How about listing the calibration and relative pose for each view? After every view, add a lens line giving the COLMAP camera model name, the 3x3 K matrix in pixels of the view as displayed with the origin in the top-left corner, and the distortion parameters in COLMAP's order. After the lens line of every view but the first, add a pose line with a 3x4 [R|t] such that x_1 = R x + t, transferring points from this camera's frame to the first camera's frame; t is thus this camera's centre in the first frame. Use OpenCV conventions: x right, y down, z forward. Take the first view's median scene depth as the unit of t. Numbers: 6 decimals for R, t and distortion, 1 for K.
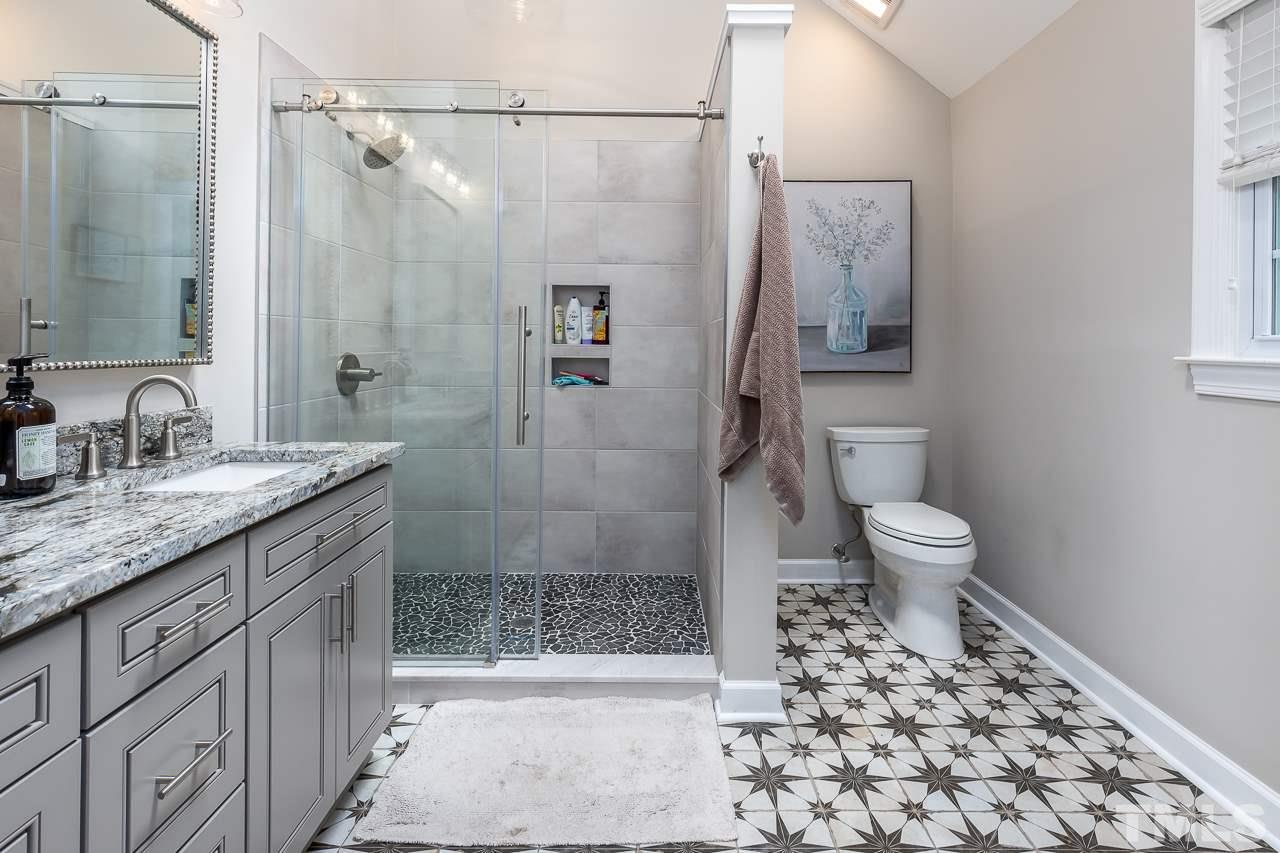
lens RADIAL K [[618.4, 0, 646.5], [0, 618.4, 342.9], [0, 0, 1]] dist [0.004038, 0.000368]
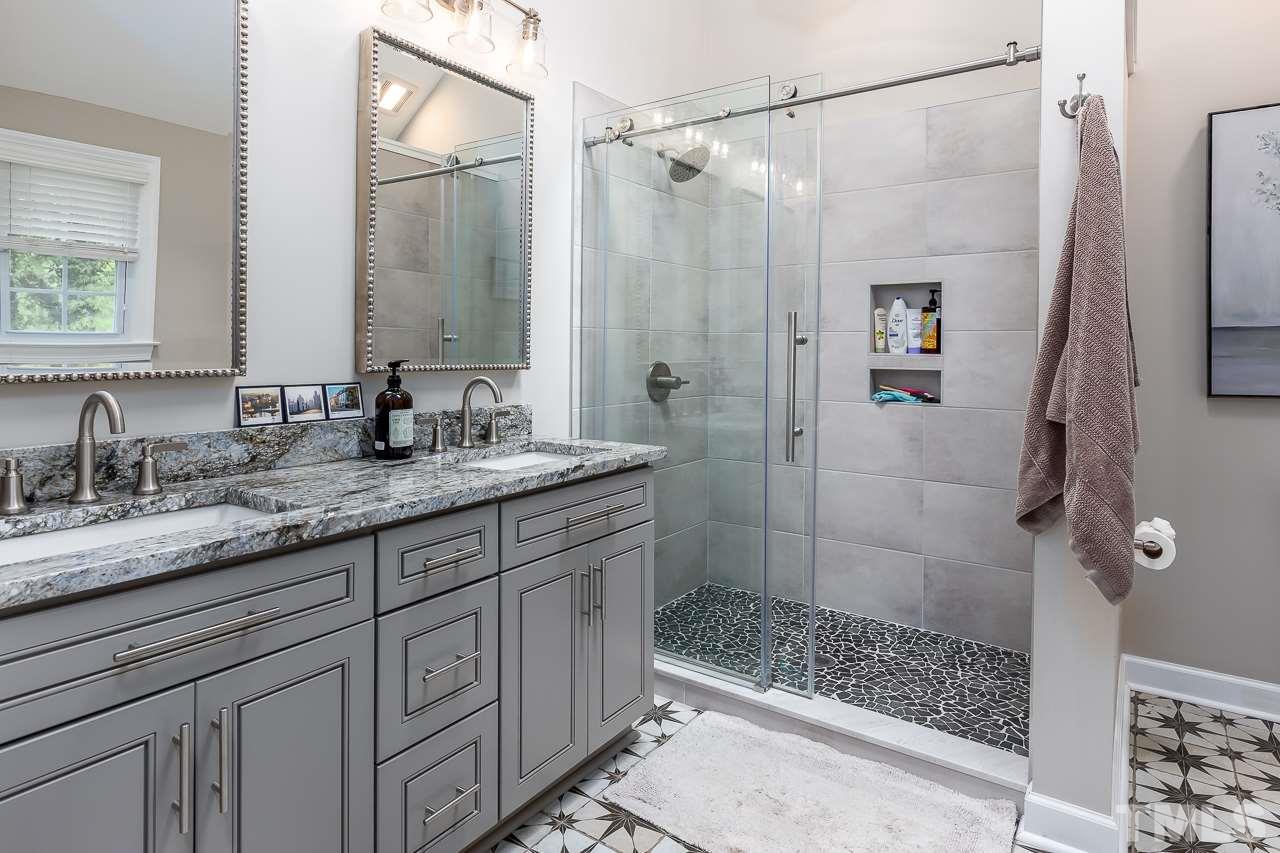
lens RADIAL K [[708.8, 0, 626.9], [0, 708.8, 350.5], [0, 0, 1]] dist [0.000333, -0.000562]
pose [[0.811963, -0.000804, -0.583709, 0.218736], [-0.000663, 0.999997, -0.002301, 0.000631], [0.583709, 0.002255, 0.811960, -0.007463]]
